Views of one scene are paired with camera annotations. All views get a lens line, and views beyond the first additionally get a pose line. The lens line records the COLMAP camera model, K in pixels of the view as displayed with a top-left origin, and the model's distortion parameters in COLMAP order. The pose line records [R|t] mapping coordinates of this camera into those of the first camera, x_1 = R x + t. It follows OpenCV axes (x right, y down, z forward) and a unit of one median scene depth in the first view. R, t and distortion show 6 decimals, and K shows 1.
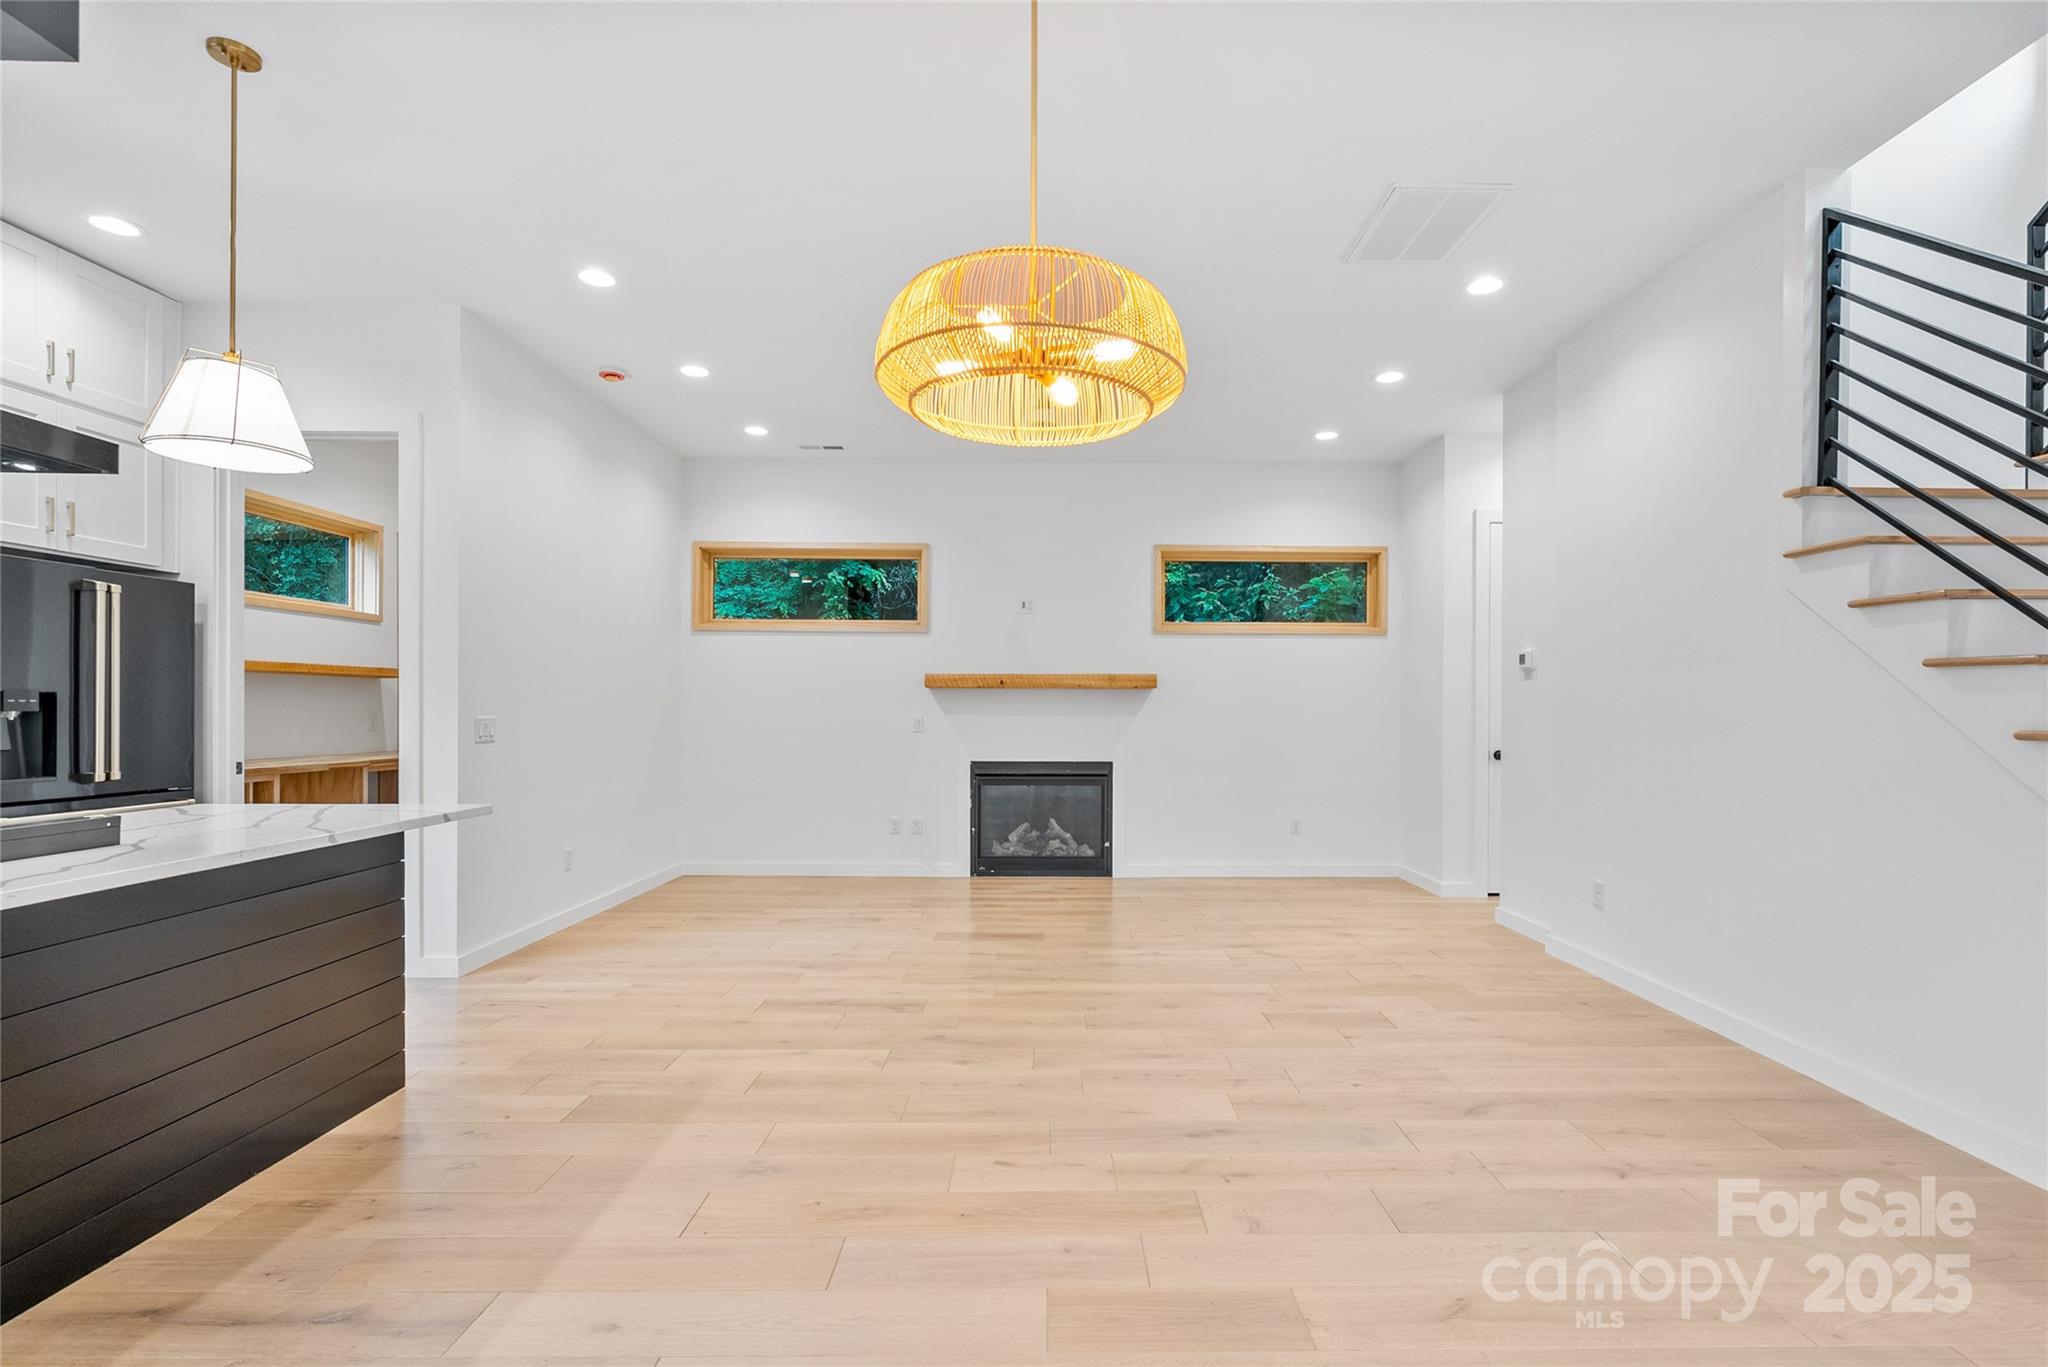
lens RADIAL K [[952.1, 0, 1029.6], [0, 952.1, 705.9], [0, 0, 1]] dist [-0.014130, -0.000270]
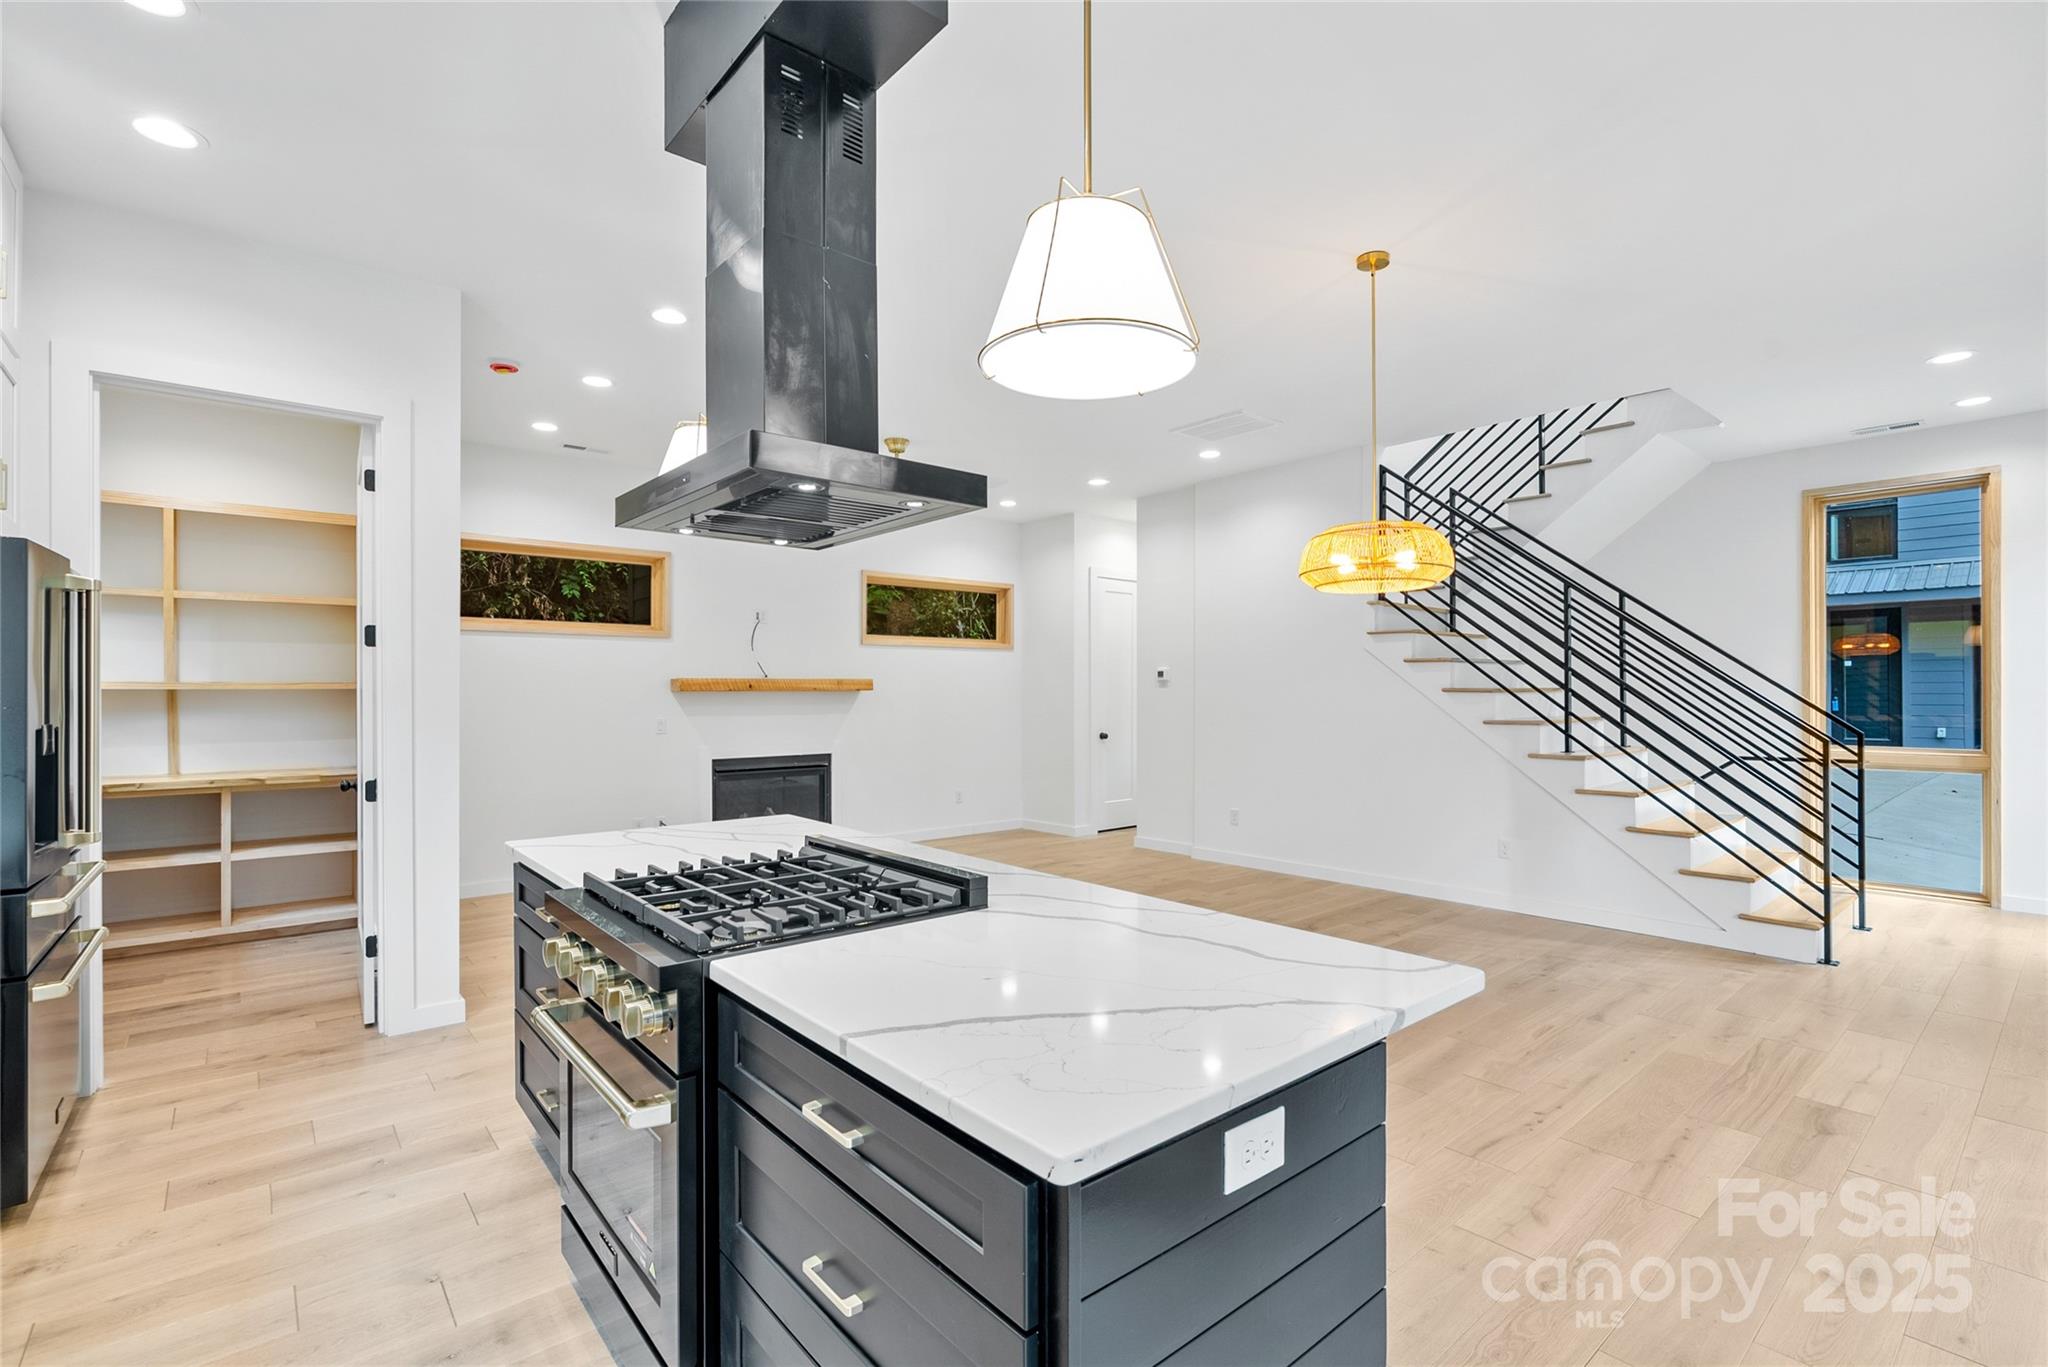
lens RADIAL K [[933.2, 0, 1024.0], [0, 933.2, 683.5], [0, 0, 1]] dist [-0.002199, -0.000228]
pose [[0.777700, 0.000331, 0.628635, -0.449735], [0.004639, 0.999970, -0.006265, -0.018812], [-0.628618, 0.007789, 0.777675, -0.038055]]
